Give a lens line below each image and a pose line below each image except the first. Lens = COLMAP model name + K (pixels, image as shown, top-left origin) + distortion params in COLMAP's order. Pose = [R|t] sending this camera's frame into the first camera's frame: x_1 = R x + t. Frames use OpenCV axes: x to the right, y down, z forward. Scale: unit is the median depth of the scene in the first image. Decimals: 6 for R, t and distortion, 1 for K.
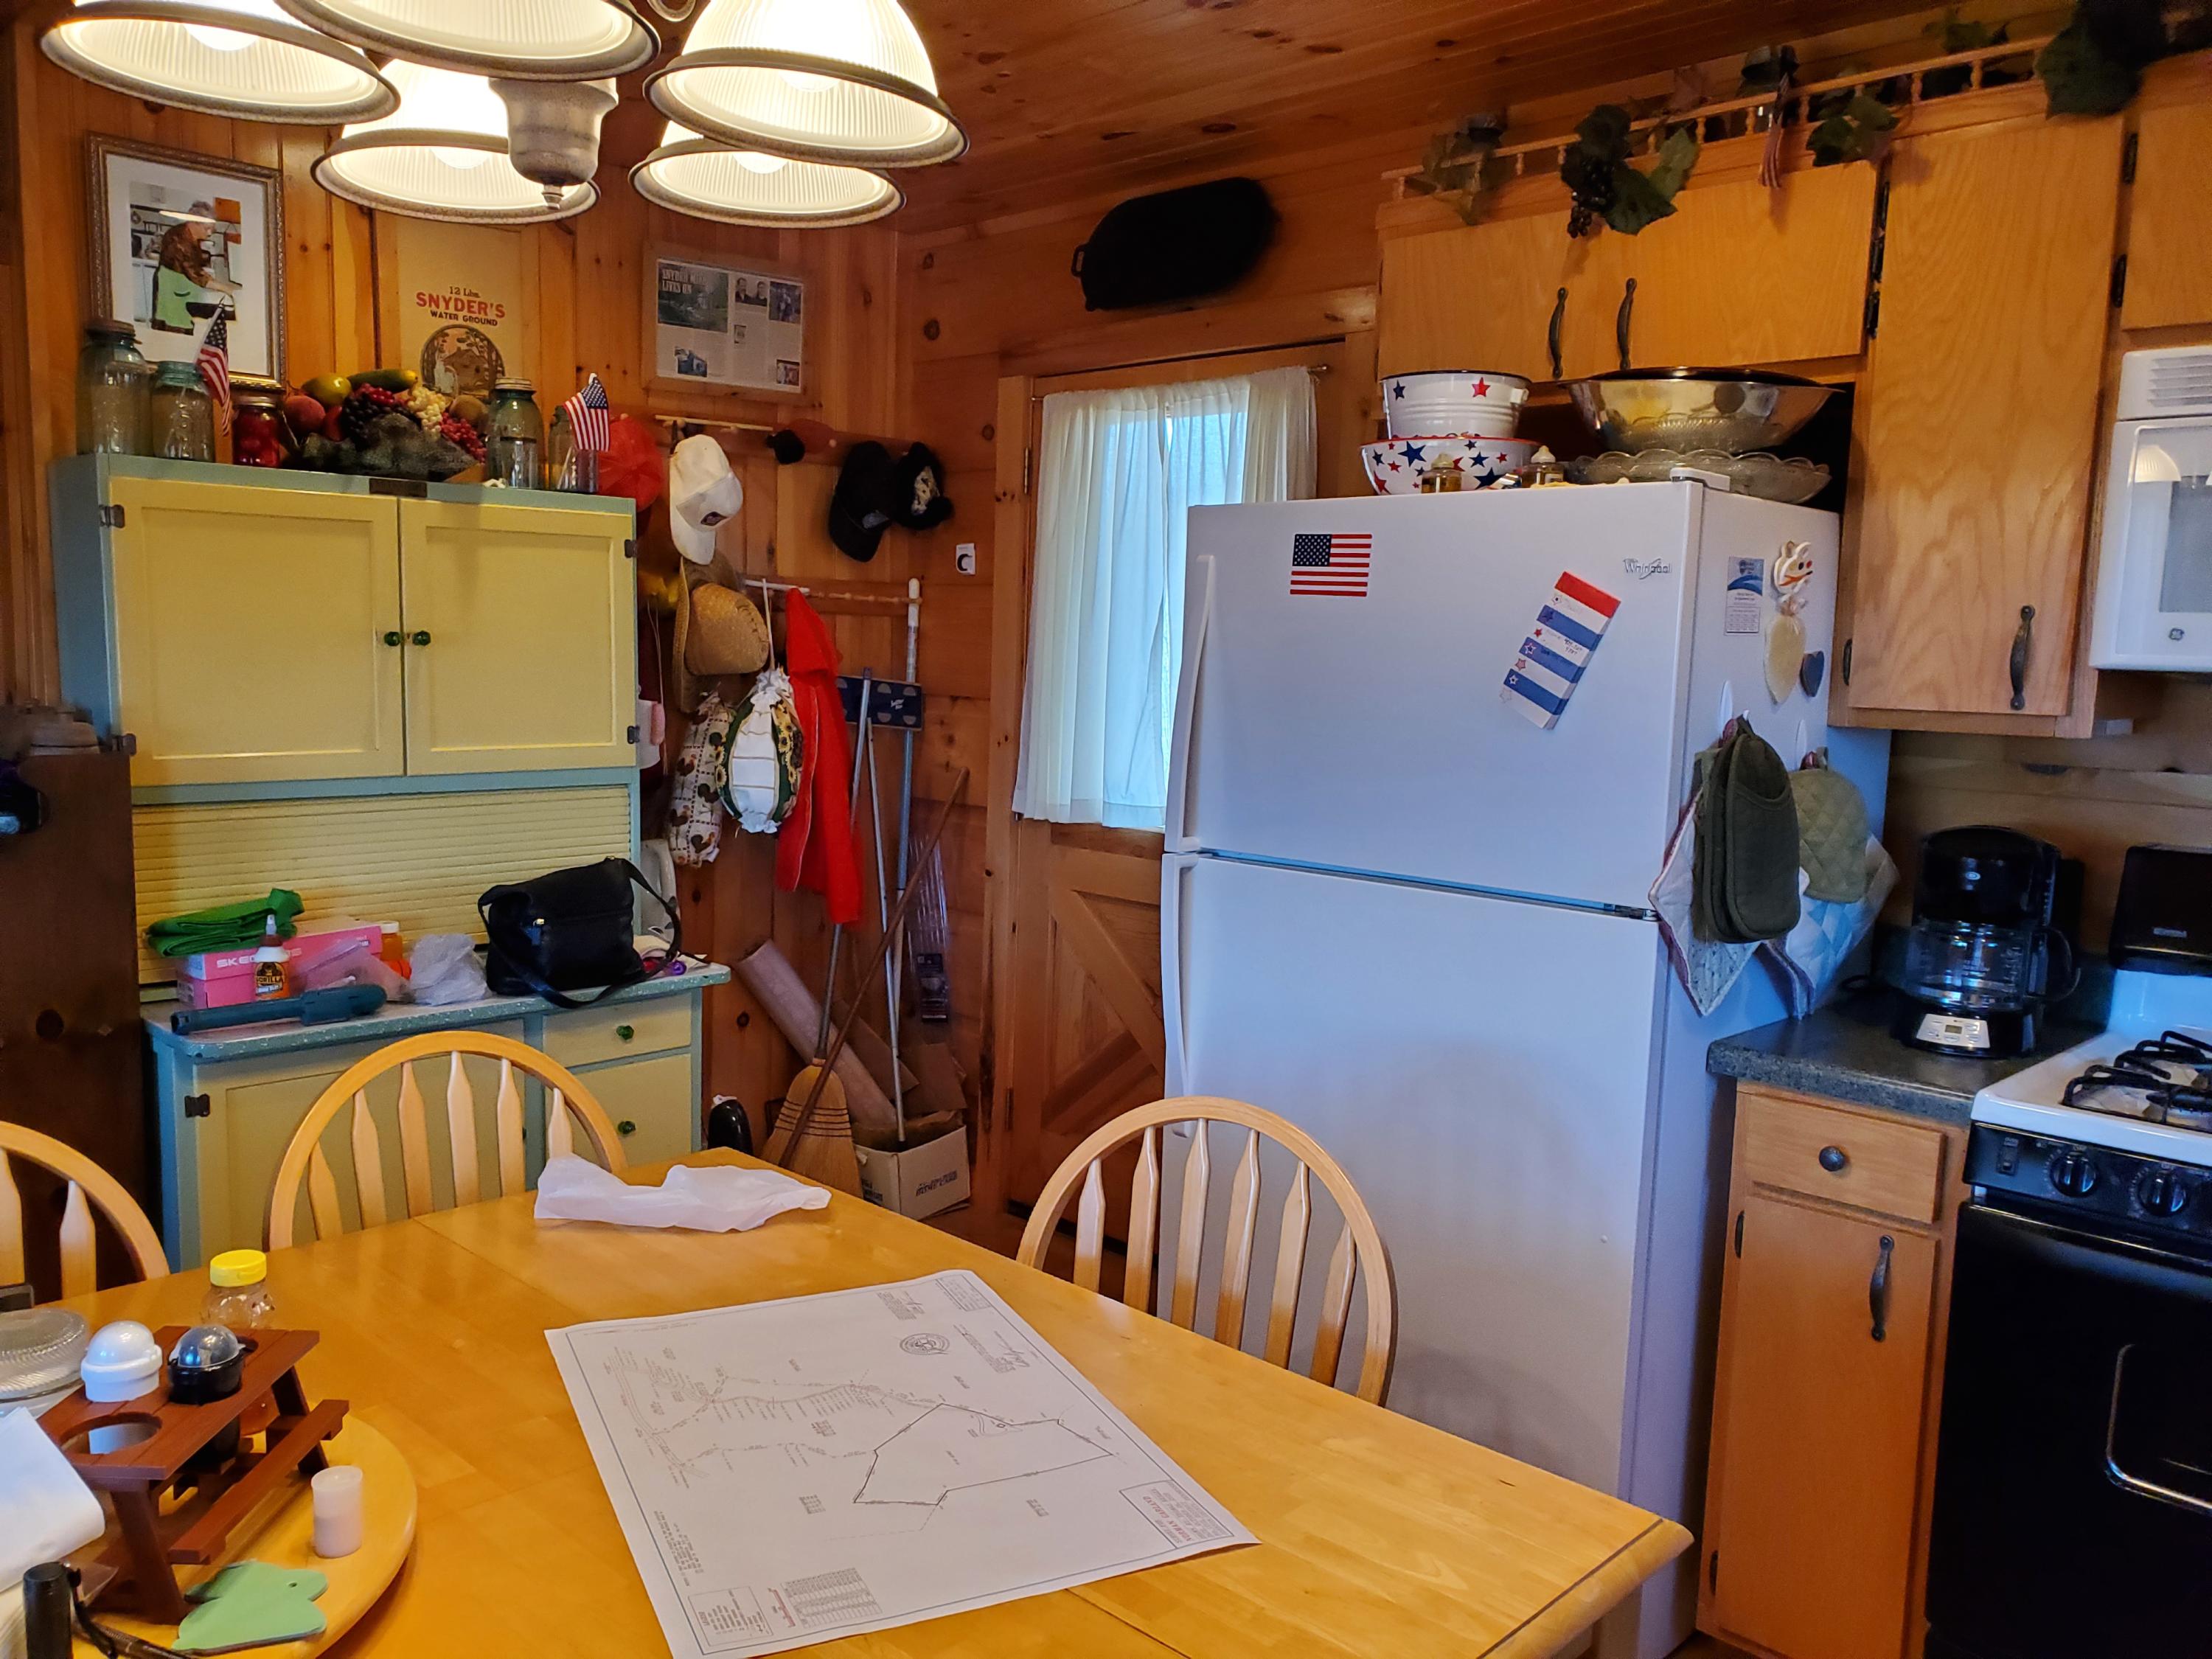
lens RADIAL K [[1697.9, 0, 1110.5], [0, 1697.9, 861.9], [0, 0, 1]] dist [0.054668, -0.052727]
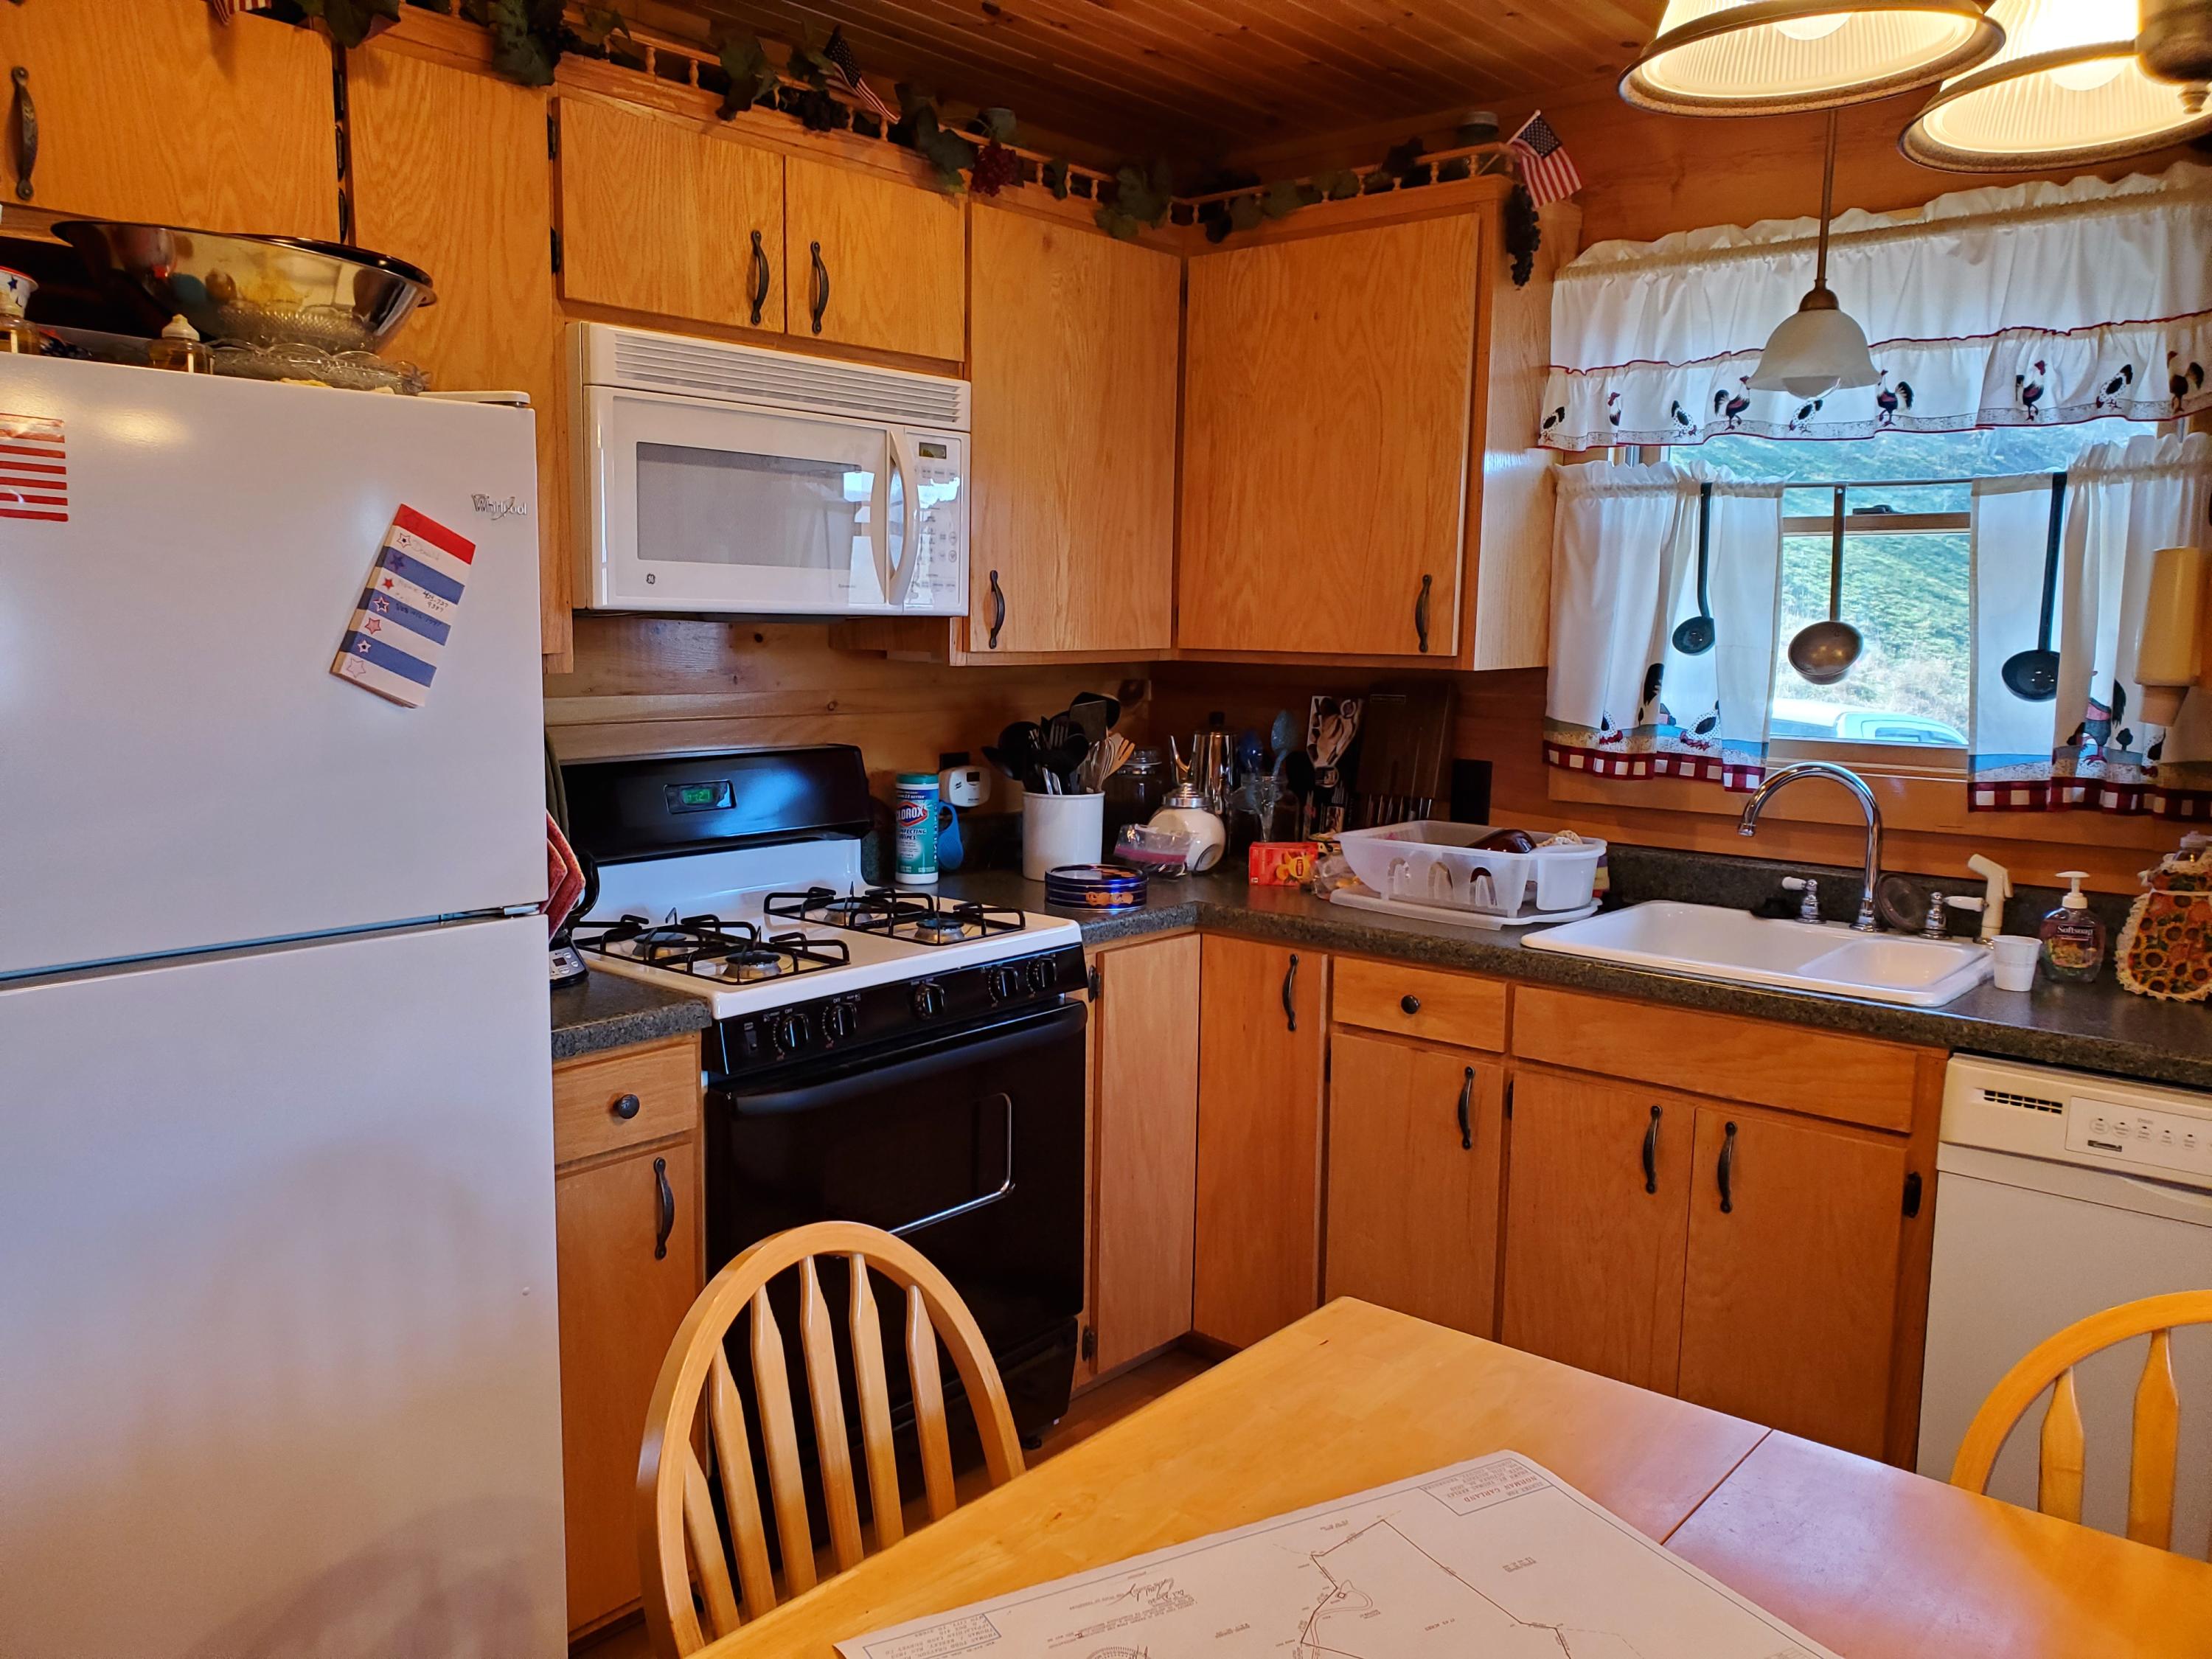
lens RADIAL K [[1672.7, 0, 1075.2], [0, 1672.7, 854.3], [0, 0, 1]] dist [-0.001478, 0.011181]
pose [[-0.035174, -0.175851, 0.983788, -0.515602], [0.114766, 0.977174, 0.178772, -0.114324], [-0.992770, 0.119193, -0.014189, 0.719760]]
